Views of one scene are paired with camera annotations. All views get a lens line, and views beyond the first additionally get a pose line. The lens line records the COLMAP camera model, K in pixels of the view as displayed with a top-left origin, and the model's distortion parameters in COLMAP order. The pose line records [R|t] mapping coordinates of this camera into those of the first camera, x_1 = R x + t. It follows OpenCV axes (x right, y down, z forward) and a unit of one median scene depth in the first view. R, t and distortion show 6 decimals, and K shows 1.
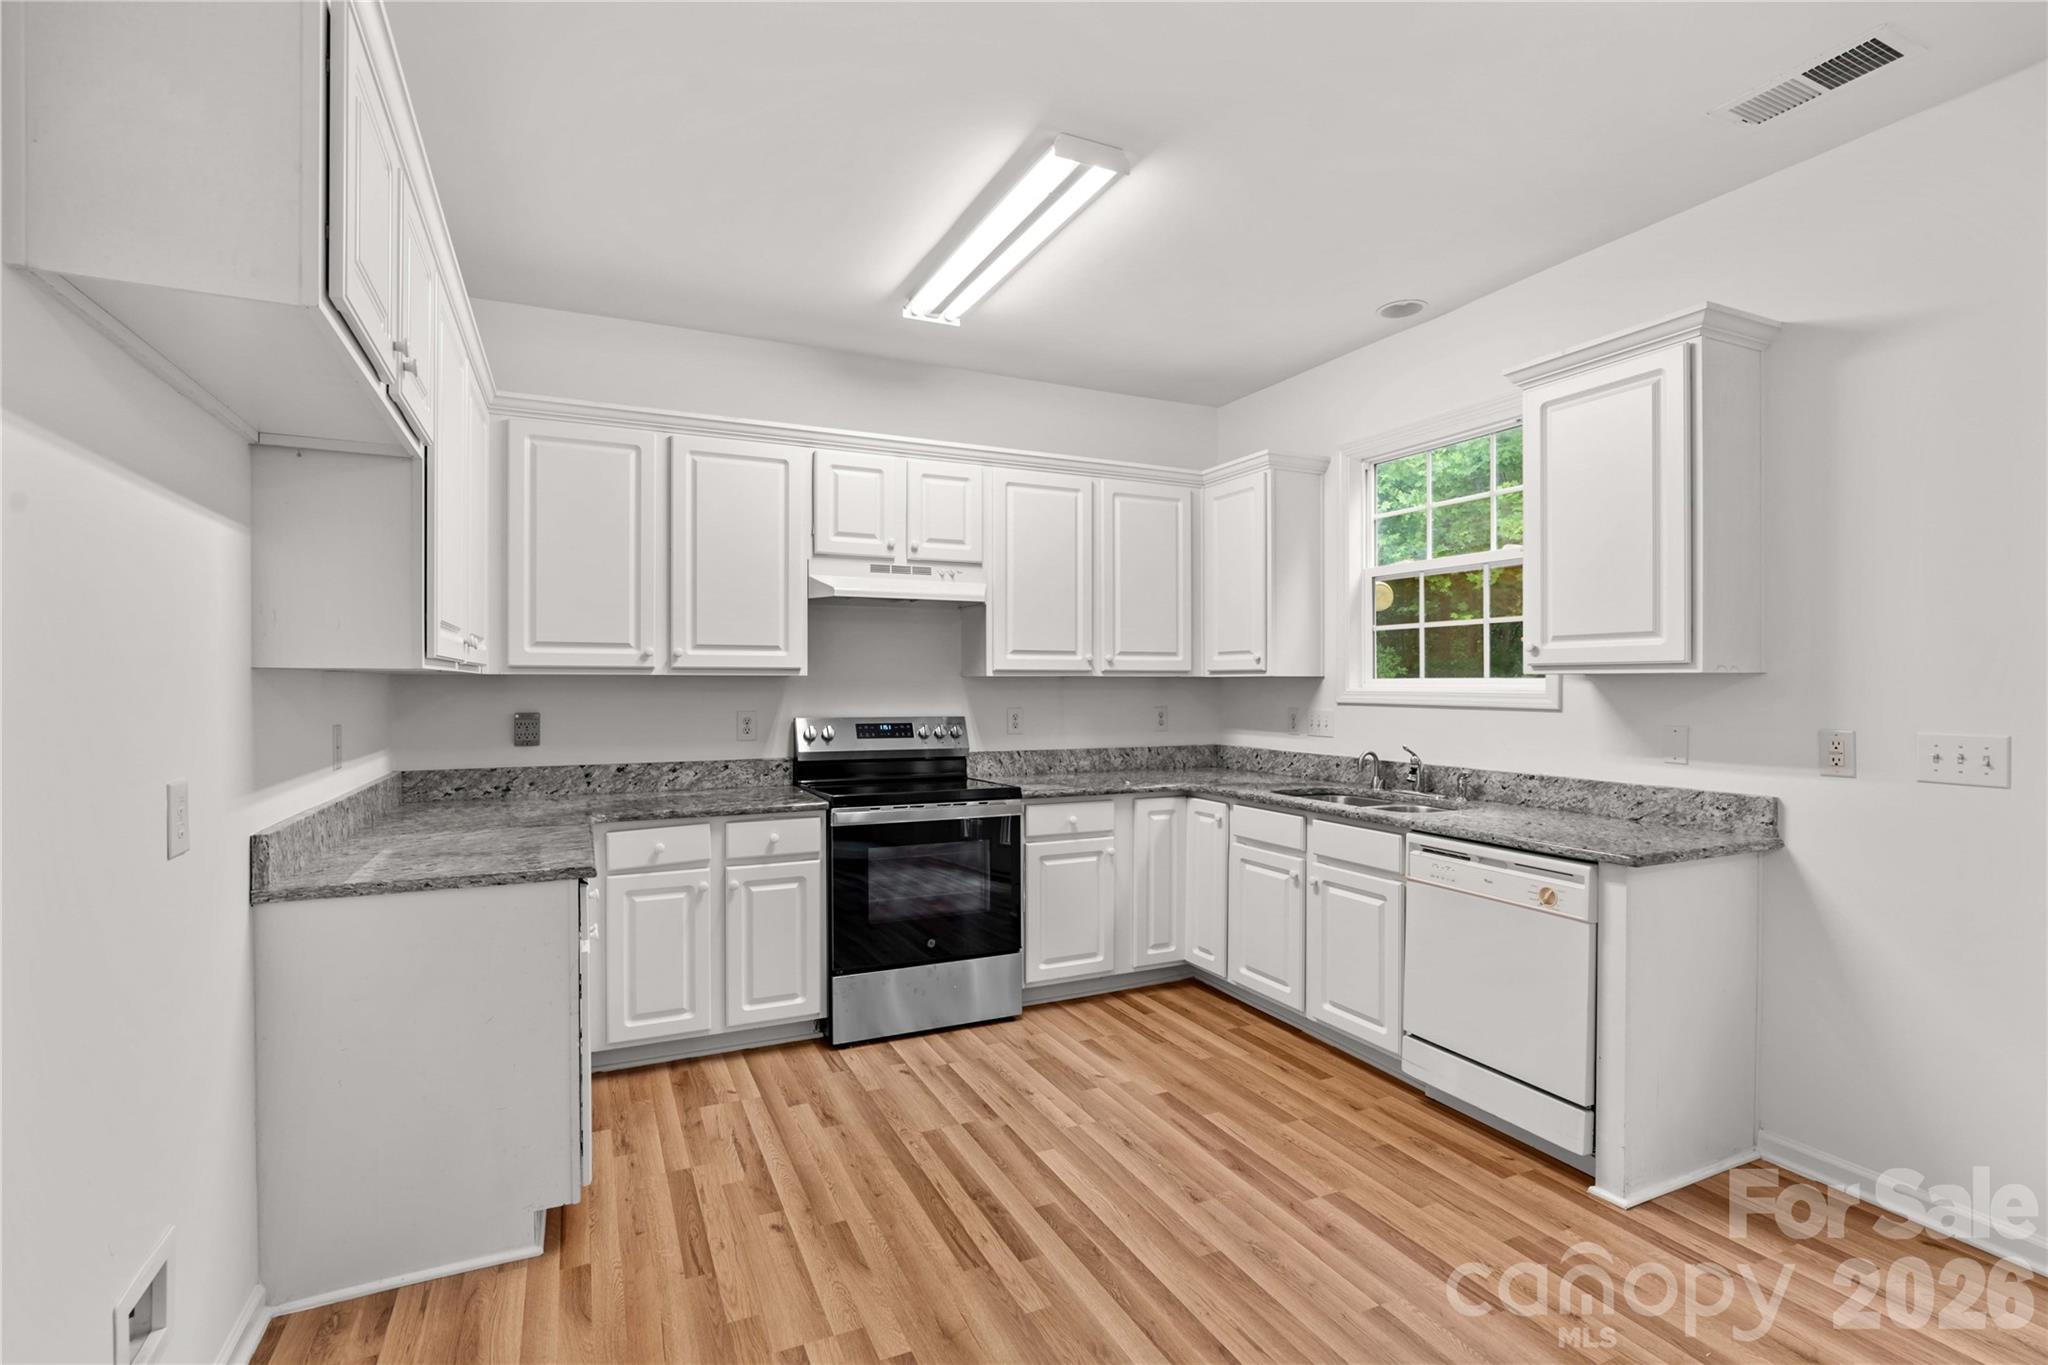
lens RADIAL K [[948.3, 0, 1024.0], [0, 948.3, 682.5], [0, 0, 1]] dist [-0.011850, 0.001958]
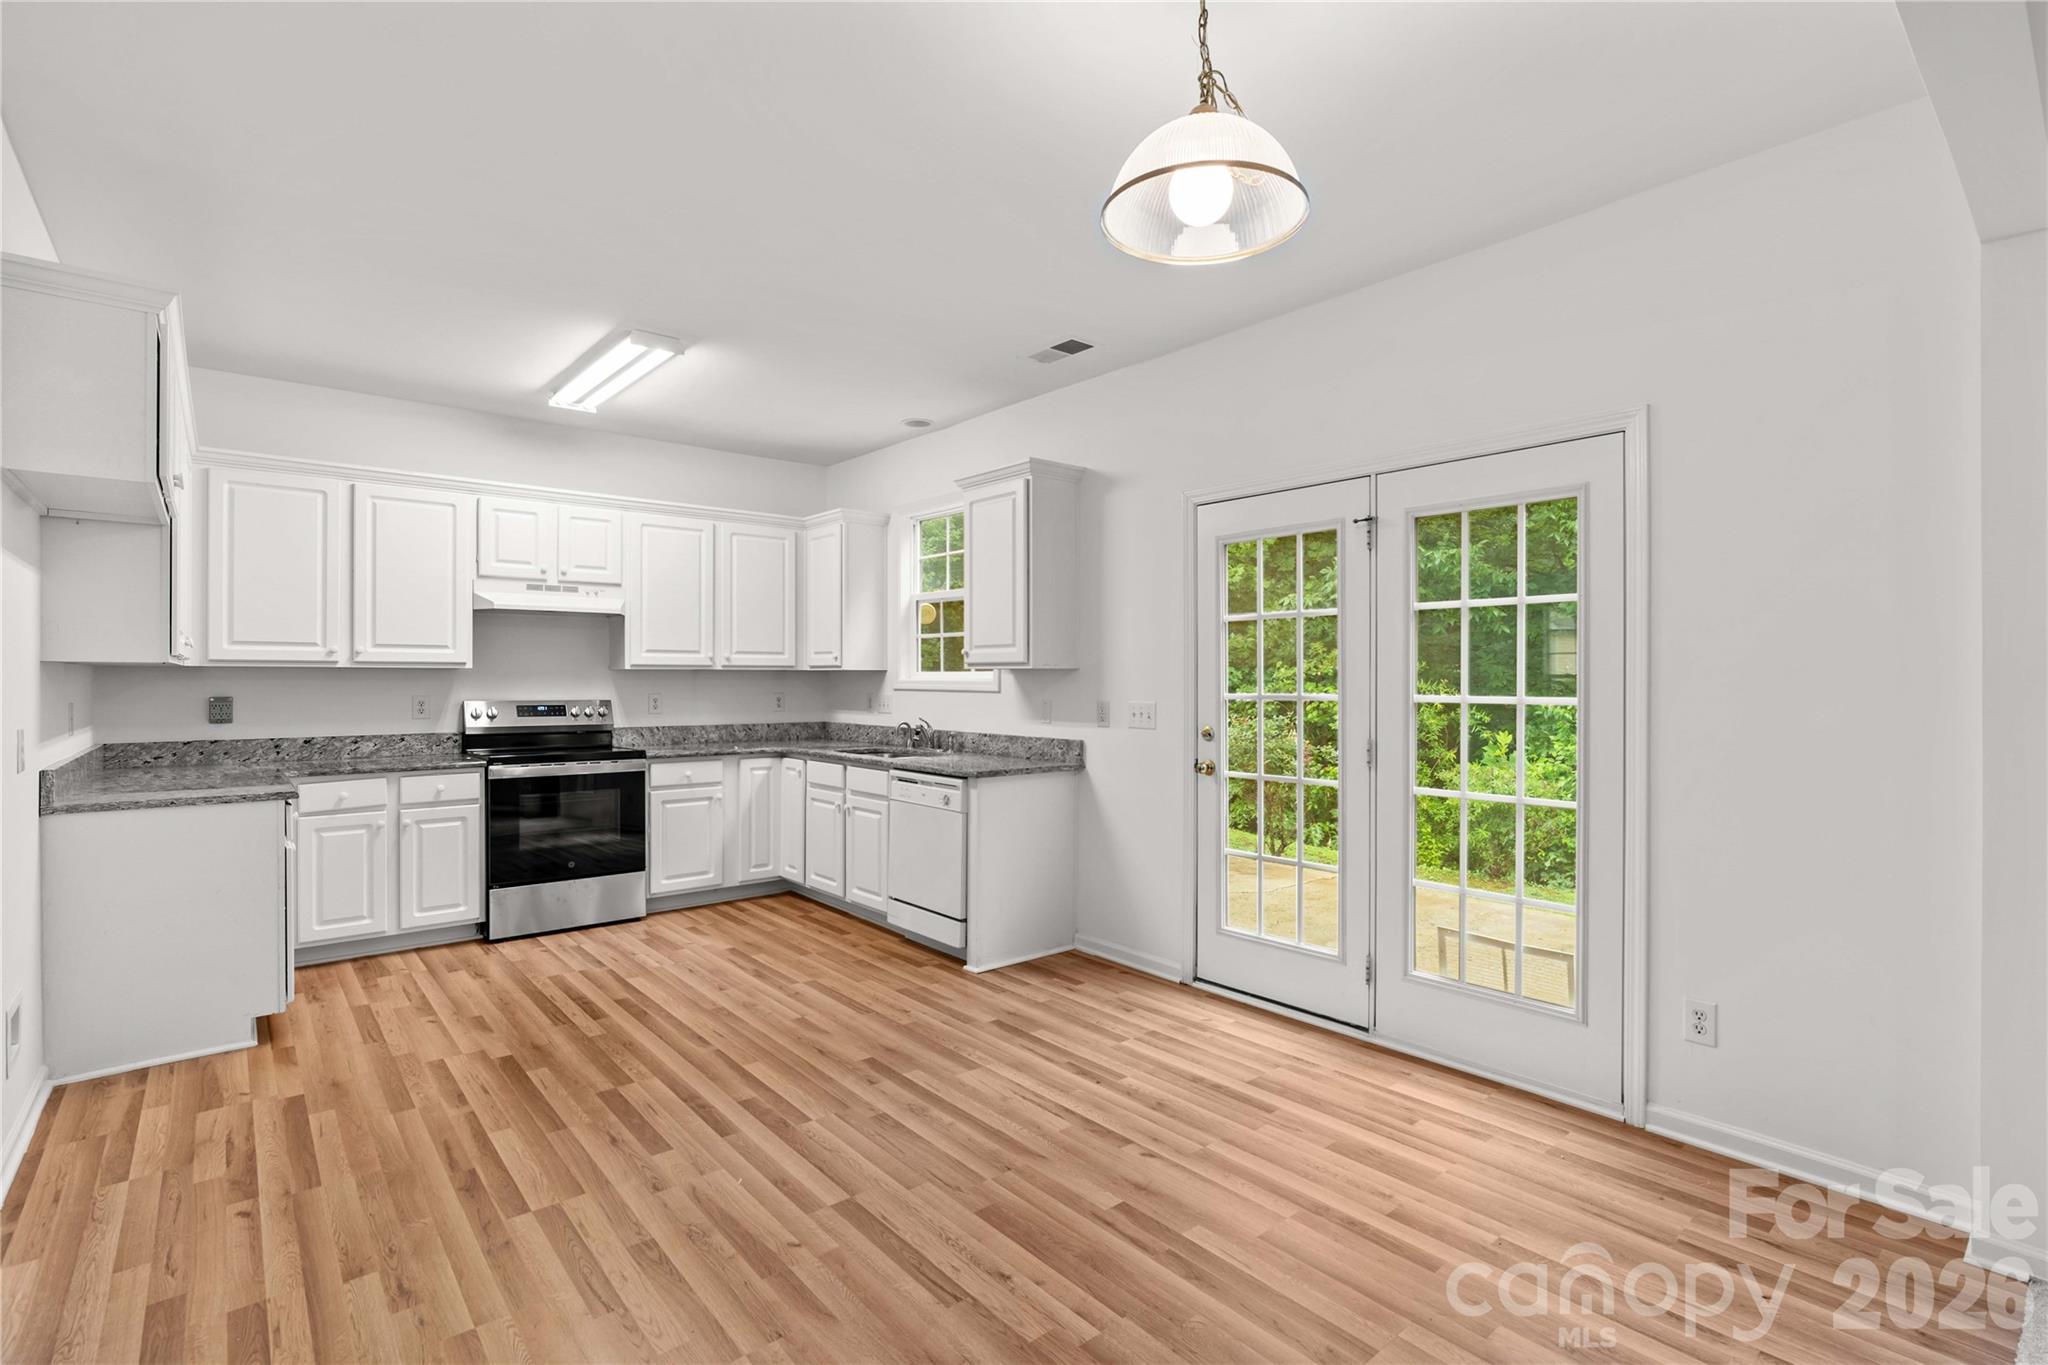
lens RADIAL K [[954.0, 0, 1026.5], [0, 954.0, 677.4], [0, 0, 1]] dist [-0.004520, 0.000713]
pose [[0.965775, 0.001479, 0.259378, 0.181133], [-0.001522, 0.999999, -0.000035, 0.004666], [-0.259378, -0.000361, 0.965776, -0.502944]]
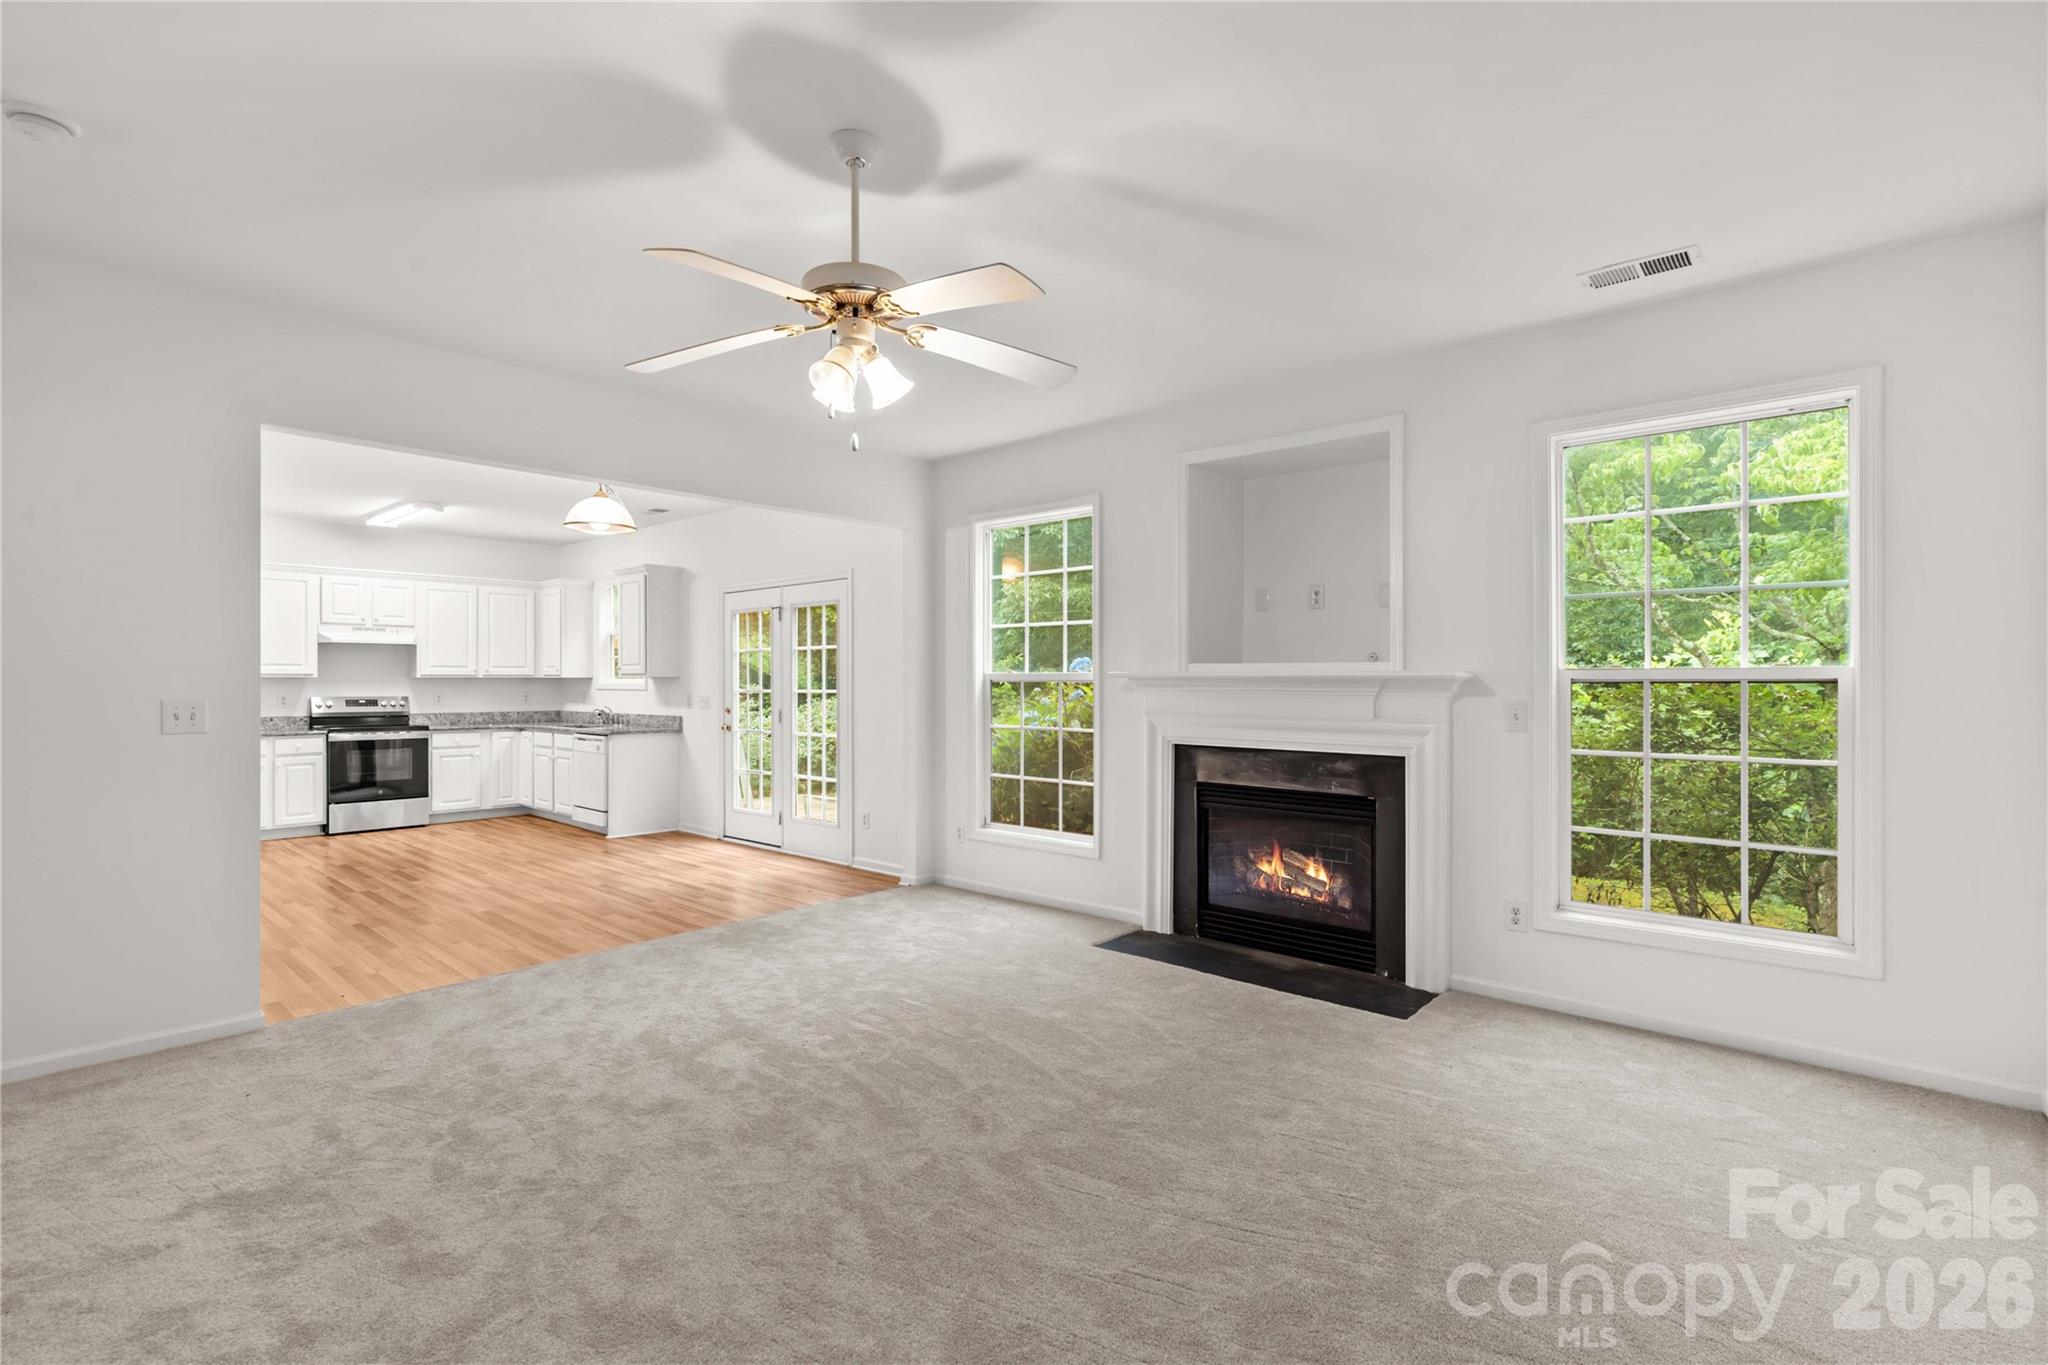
lens RADIAL K [[932.4, 0, 1016.0], [0, 932.4, 678.2], [0, 0, 1]] dist [-0.006990, 0.000127]
pose [[0.919957, -0.000168, 0.392018, 0.451873], [0.001724, 0.999992, -0.003615, 0.006003], [-0.392015, 0.004001, 0.919950, -1.750080]]
